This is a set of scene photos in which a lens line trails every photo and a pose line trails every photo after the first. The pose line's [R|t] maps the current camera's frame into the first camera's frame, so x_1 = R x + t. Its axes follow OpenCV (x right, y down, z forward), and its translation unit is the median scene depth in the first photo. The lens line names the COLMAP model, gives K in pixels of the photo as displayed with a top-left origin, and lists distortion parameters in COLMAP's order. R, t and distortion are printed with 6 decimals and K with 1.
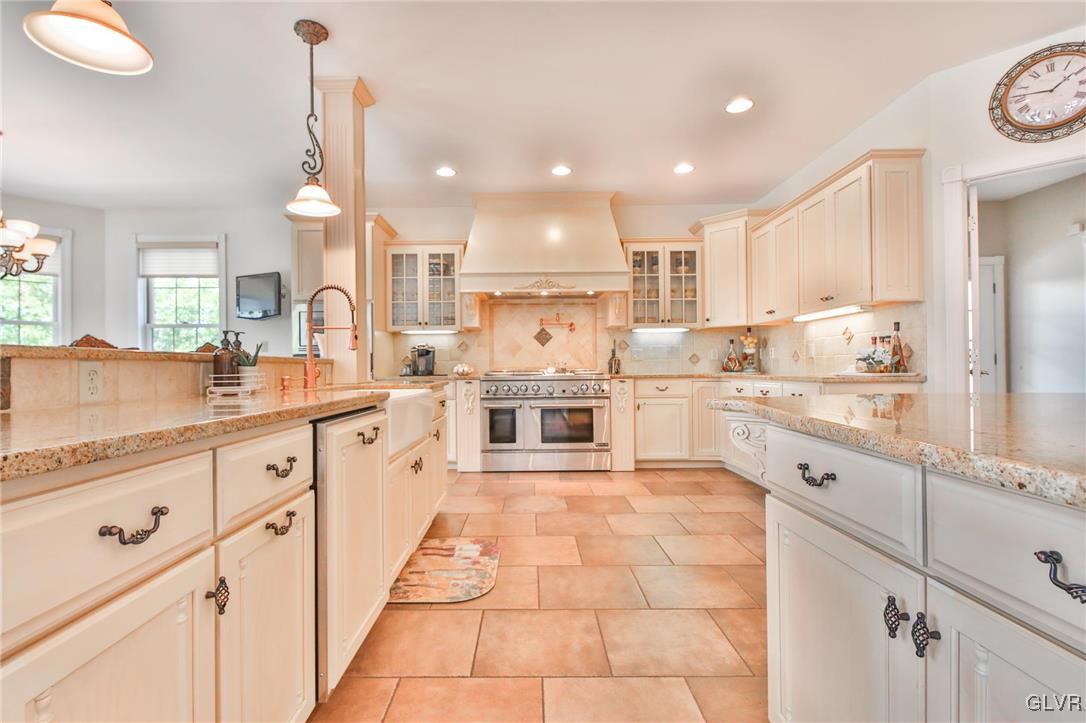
lens RADIAL K [[507.3, 0, 528.4], [0, 507.3, 363.7], [0, 0, 1]] dist [0.011020, -0.008138]
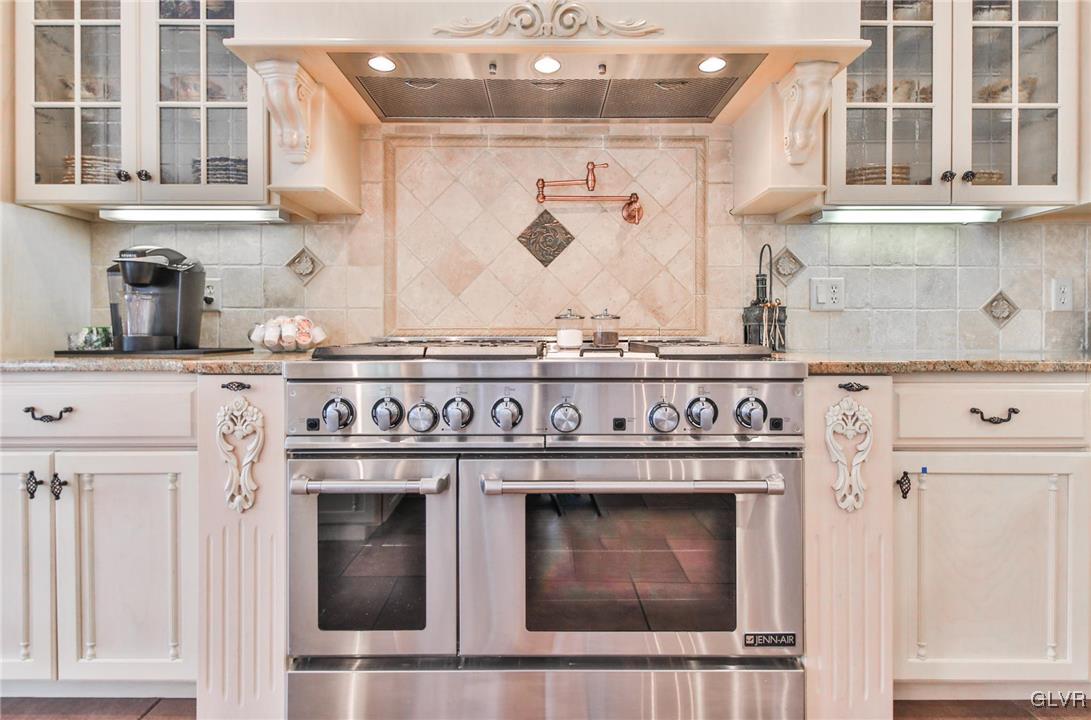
lens RADIAL K [[570.3, 0, 547.0], [0, 570.3, 334.2], [0, 0, 1]] dist [0.004361, -0.000123]
pose [[0.999936, 0.009036, 0.006856, 0.031065], [-0.009123, 0.999878, 0.012692, 0.006259], [-0.006740, -0.012754, 0.999896, 0.696184]]
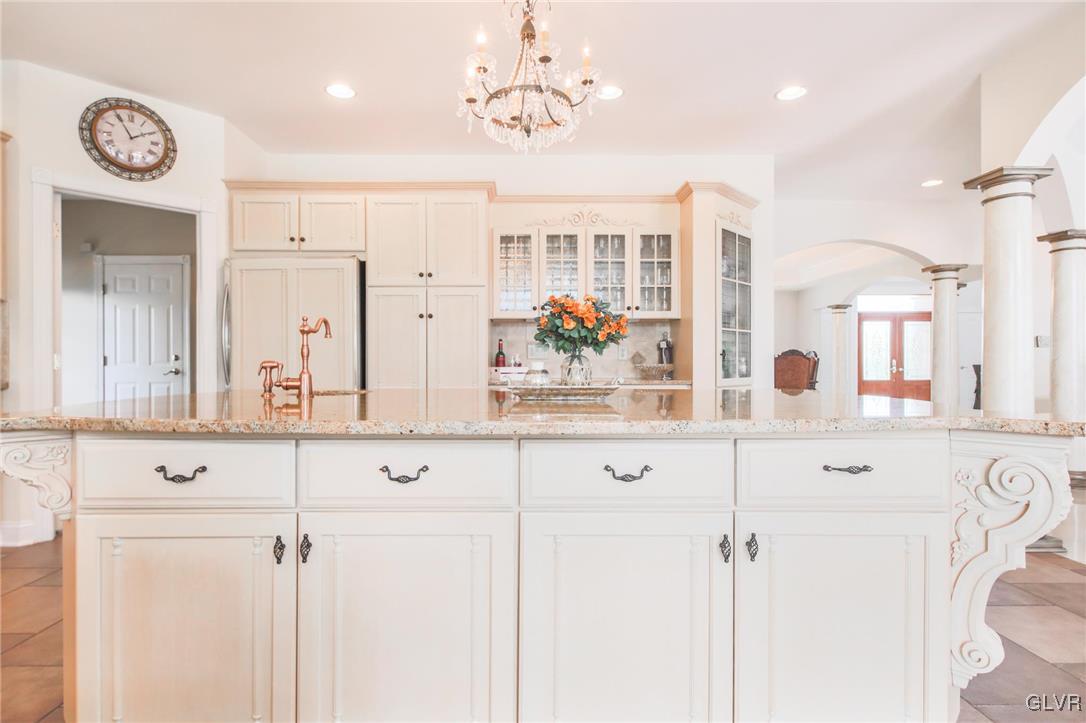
lens RADIAL K [[559.9, 0, 525.2], [0, 559.9, 363.3], [0, 0, 1]] dist [0.001916, 0.000372]
pose [[-0.009903, 0.007720, 0.999921, -0.150482], [-0.004686, 0.999959, -0.007767, -0.004946], [-0.999940, -0.004762, -0.009866, 0.050992]]
